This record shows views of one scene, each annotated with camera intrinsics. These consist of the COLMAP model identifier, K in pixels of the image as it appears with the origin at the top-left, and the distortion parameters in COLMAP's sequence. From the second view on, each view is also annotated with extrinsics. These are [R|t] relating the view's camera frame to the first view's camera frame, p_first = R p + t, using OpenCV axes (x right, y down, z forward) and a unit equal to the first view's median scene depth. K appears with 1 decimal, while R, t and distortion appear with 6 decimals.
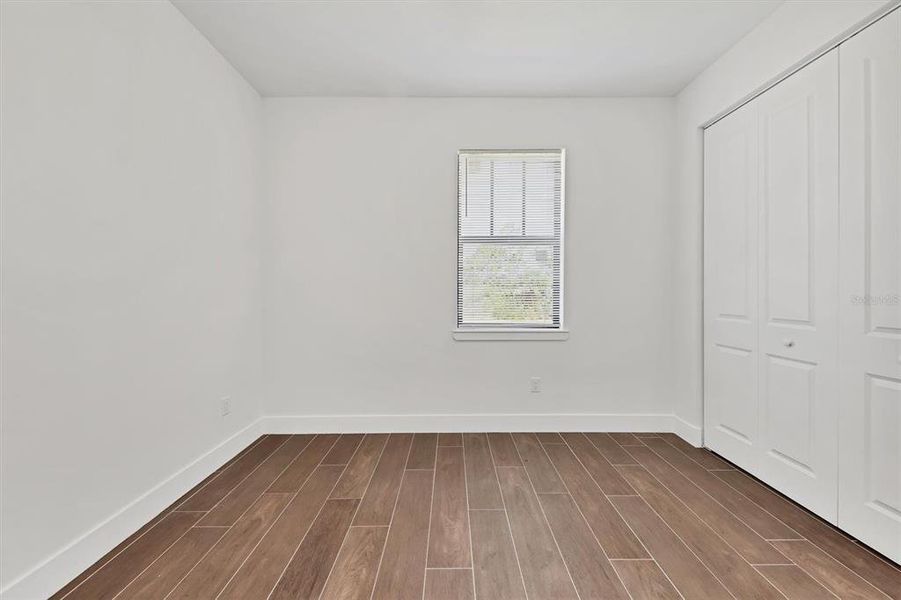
lens RADIAL K [[334.9, 0, 453.2], [0, 334.9, 294.4], [0, 0, 1]] dist [0.002537, -0.001058]
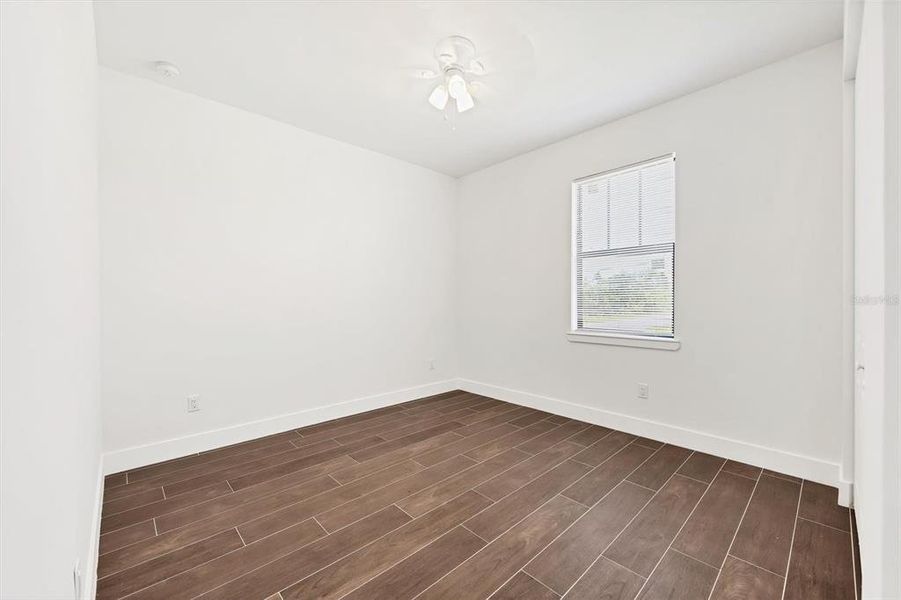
lens RADIAL K [[363.4, 0, 452.1], [0, 363.4, 301.2], [0, 0, 1]] dist [-0.000069, 0.000115]
pose [[0.675029, 0.001300, -0.737790, 0.701577], [0.003091, 0.999985, 0.004589, -0.012792], [0.737785, -0.005378, 0.675014, -0.192593]]
